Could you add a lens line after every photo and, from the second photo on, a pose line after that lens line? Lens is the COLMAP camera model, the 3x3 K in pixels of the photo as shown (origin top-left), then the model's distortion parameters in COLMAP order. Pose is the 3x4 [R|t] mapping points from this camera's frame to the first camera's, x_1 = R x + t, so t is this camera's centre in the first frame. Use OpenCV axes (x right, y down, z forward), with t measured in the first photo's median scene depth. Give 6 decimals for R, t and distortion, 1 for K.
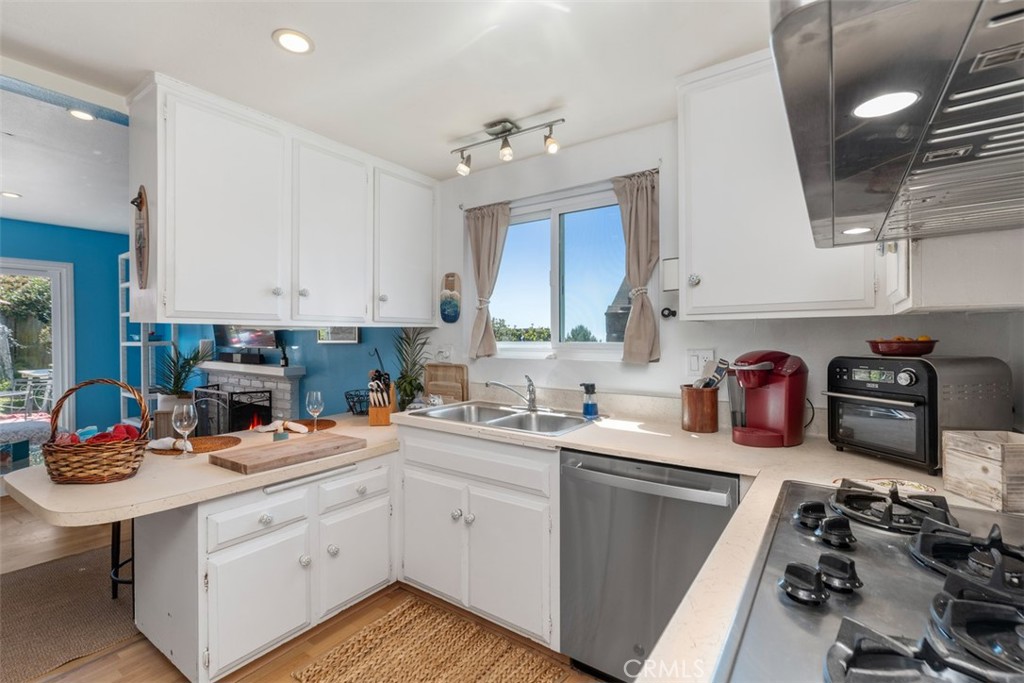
lens RADIAL K [[467.9, 0, 508.1], [0, 467.9, 337.1], [0, 0, 1]] dist [0.011743, -0.001021]
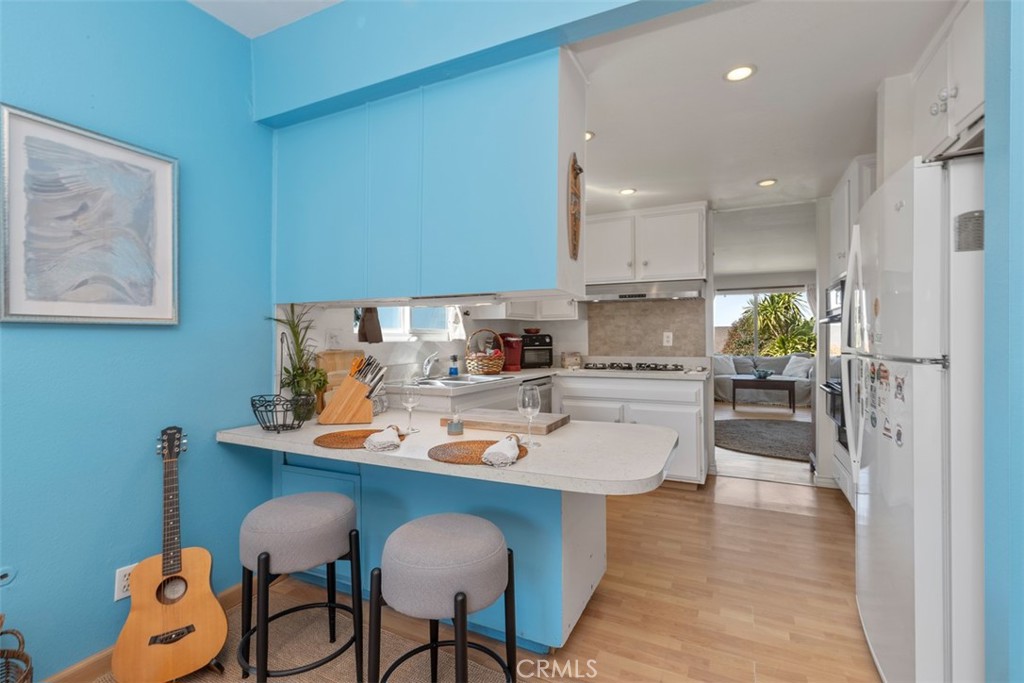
lens RADIAL K [[467.9, 0, 512.5], [0, 467.9, 330.2], [0, 0, 1]] dist [0.011743, -0.001021]
pose [[-0.176982, 0.022917, 0.983947, -0.677708], [0.011881, 0.999706, -0.021147, 0.025781], [-0.984142, 0.007947, -0.177202, 0.526008]]
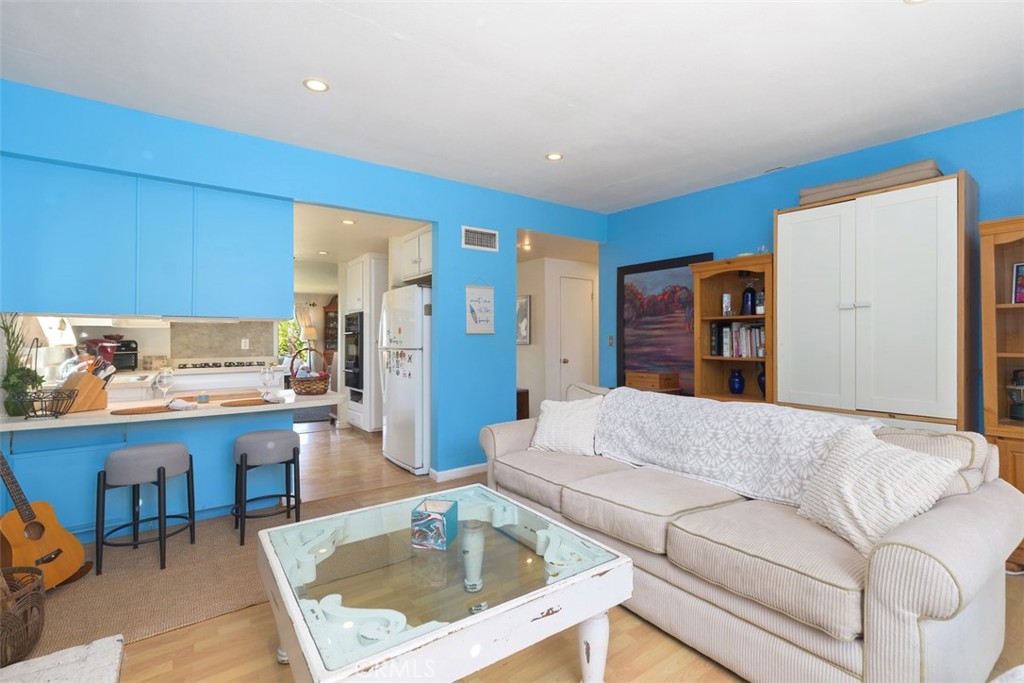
lens RADIAL K [[467.9, 0, 507.5], [0, 467.9, 338.2], [0, 0, 1]] dist [0.011743, -0.001021]
pose [[-0.949829, 0.014571, 0.312430, -0.881115], [0.014416, 0.999892, -0.002805, 0.025430], [-0.312437, 0.001840, -0.949937, 1.020487]]
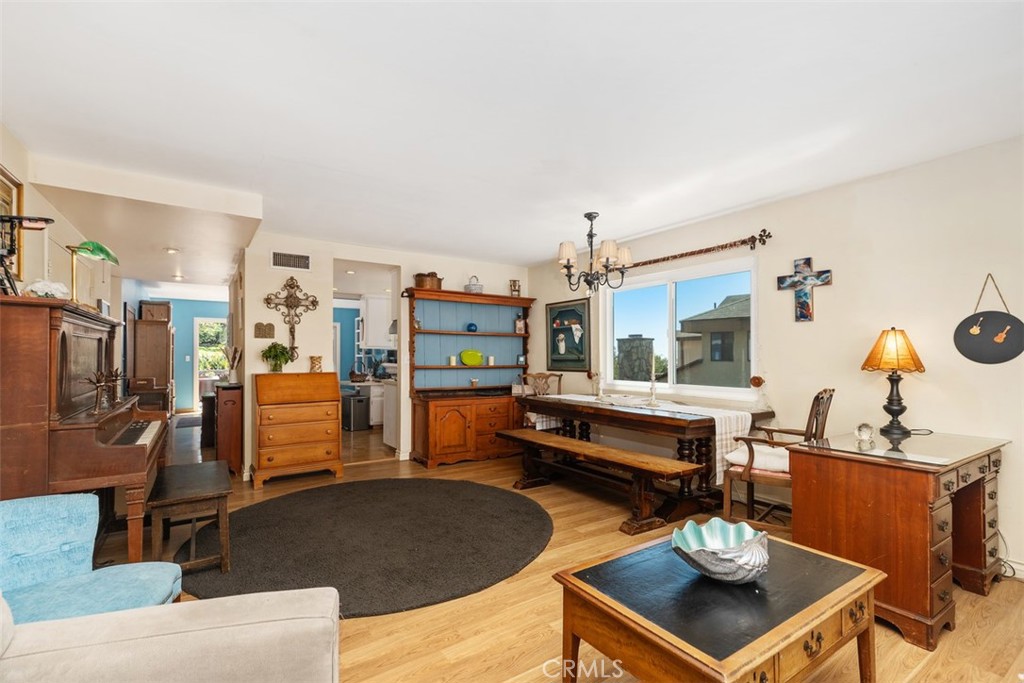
lens RADIAL K [[467.9, 0, 512.8], [0, 467.9, 350.7], [0, 0, 1]] dist [0.011743, -0.001021]
pose [[0.942604, 0.013792, -0.333627, 0.757868], [-0.015220, 0.999883, -0.001666, -0.020009], [0.333565, 0.006648, 0.942704, -1.023129]]
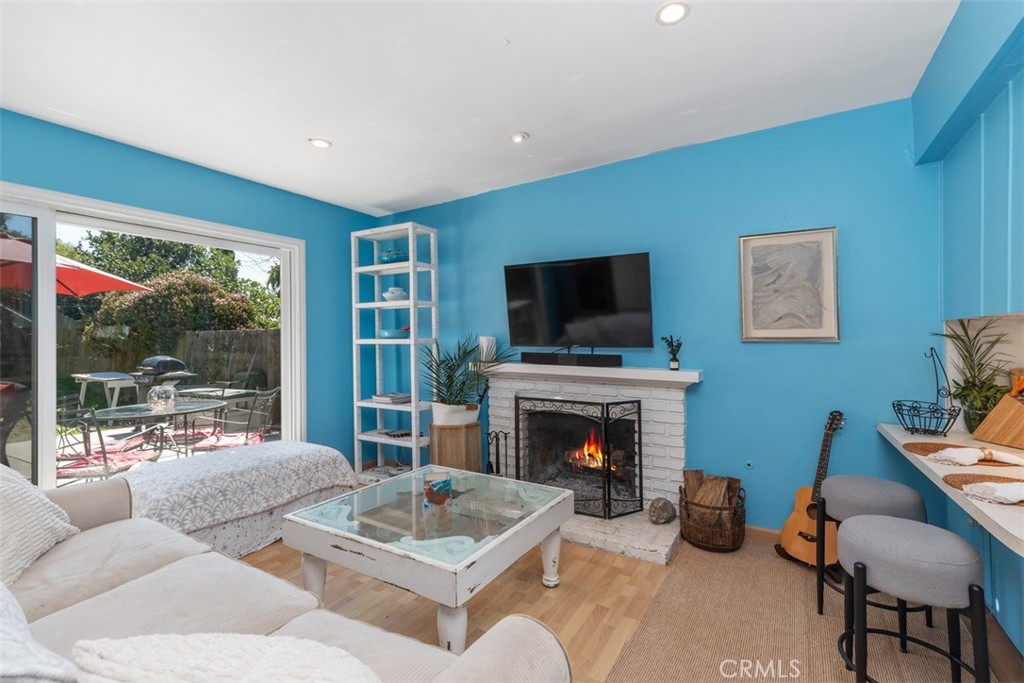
lens RADIAL K [[467.9, 0, 501.2], [0, 467.9, 338.2], [0, 0, 1]] dist [0.011743, -0.001021]
pose [[0.996404, 0.010617, 0.084065, -0.694912], [-0.009812, 0.999902, -0.009992, 0.015581], [-0.084162, 0.009131, 0.996410, 0.193102]]
